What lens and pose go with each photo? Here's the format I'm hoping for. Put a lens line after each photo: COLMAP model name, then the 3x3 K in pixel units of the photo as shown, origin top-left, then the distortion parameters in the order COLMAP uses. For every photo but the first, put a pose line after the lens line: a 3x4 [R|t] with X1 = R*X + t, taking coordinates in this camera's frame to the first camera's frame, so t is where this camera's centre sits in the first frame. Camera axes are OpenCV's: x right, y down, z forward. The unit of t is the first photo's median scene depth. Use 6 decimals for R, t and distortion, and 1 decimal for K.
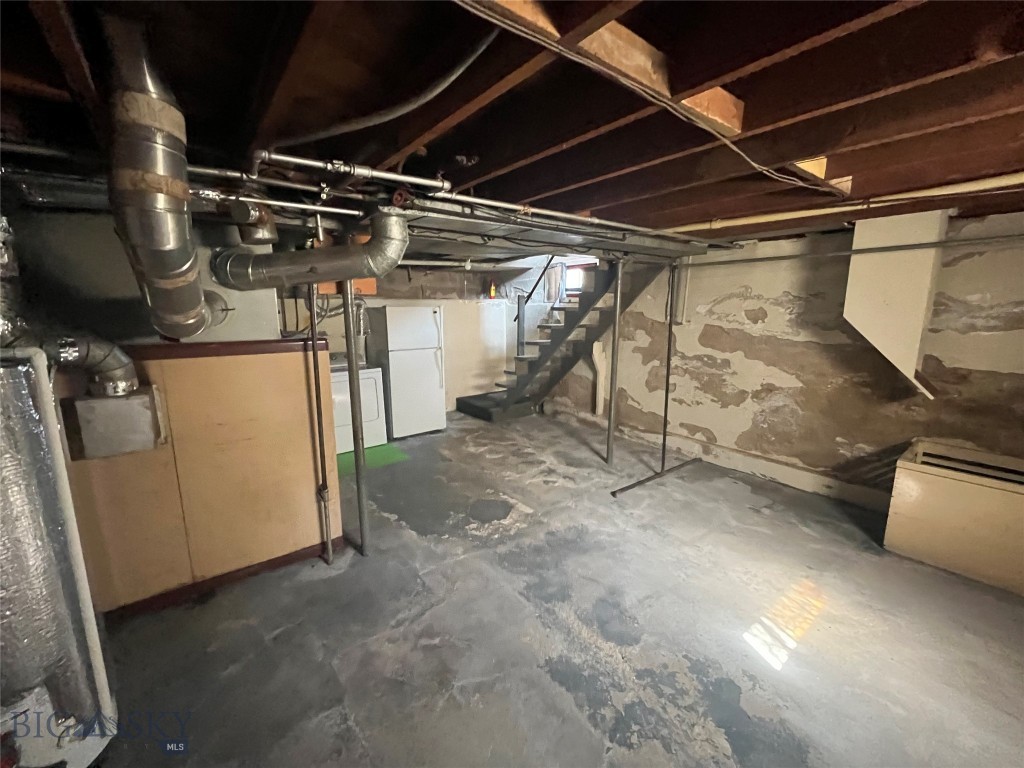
lens RADIAL K [[411.8, 0, 508.8], [0, 411.8, 383.1], [0, 0, 1]] dist [-0.003063, -0.000181]
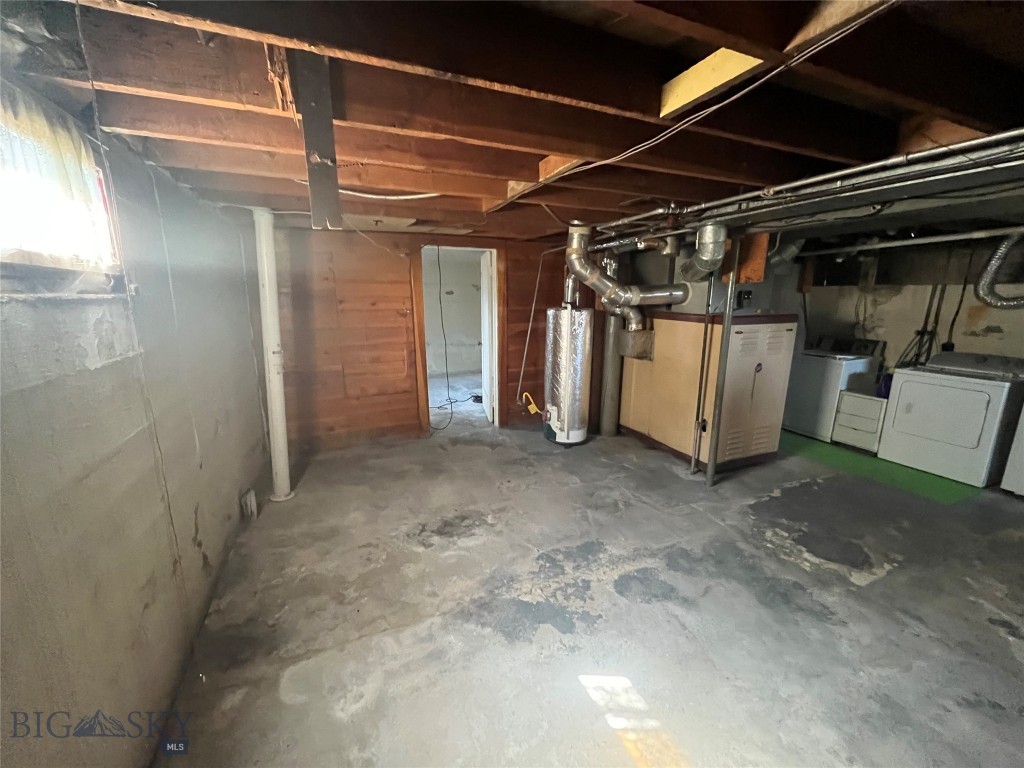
lens RADIAL K [[411.8, 0, 508.8], [0, 411.8, 383.1], [0, 0, 1]] dist [-0.003063, -0.000181]
pose [[-0.258721, 0.209043, -0.943061, 0.859248], [-0.179190, 0.948970, 0.259512, -0.099595], [0.949186, 0.236128, -0.208060, 0.524346]]
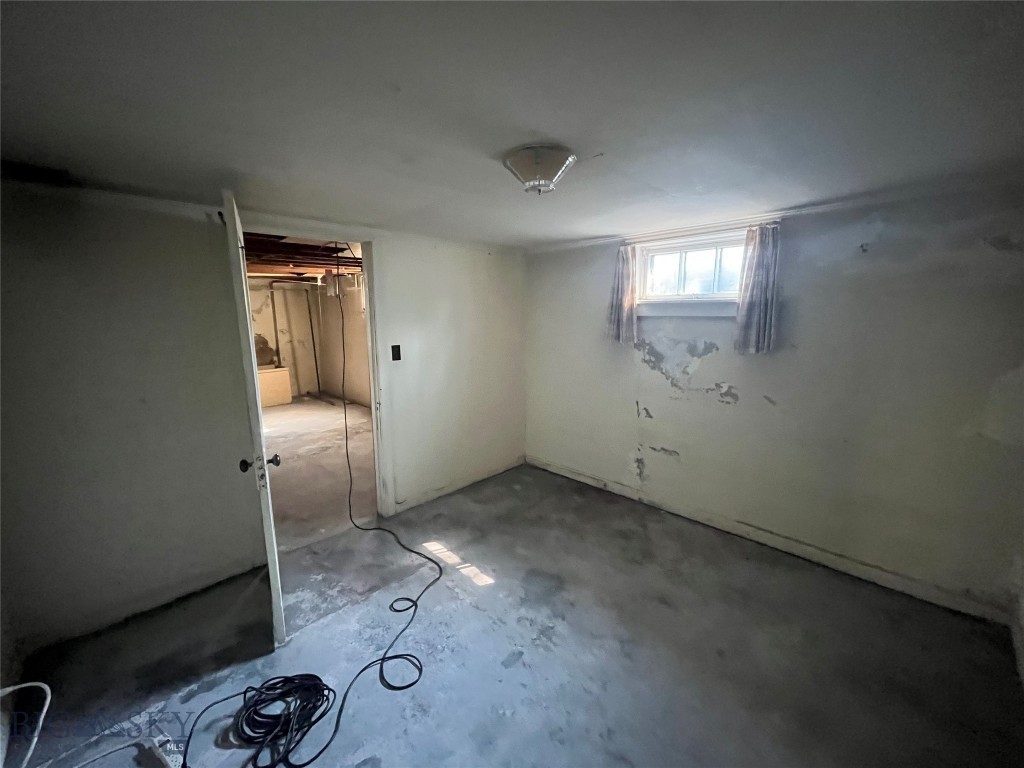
lens RADIAL K [[411.8, 0, 508.8], [0, 411.8, 383.1], [0, 0, 1]] dist [-0.003063, -0.000181]
pose [[-0.118631, -0.171023, 0.978099, -1.477406], [0.189953, 0.962953, 0.191414, 0.063997], [-0.974600, 0.208501, -0.081750, -0.330239]]
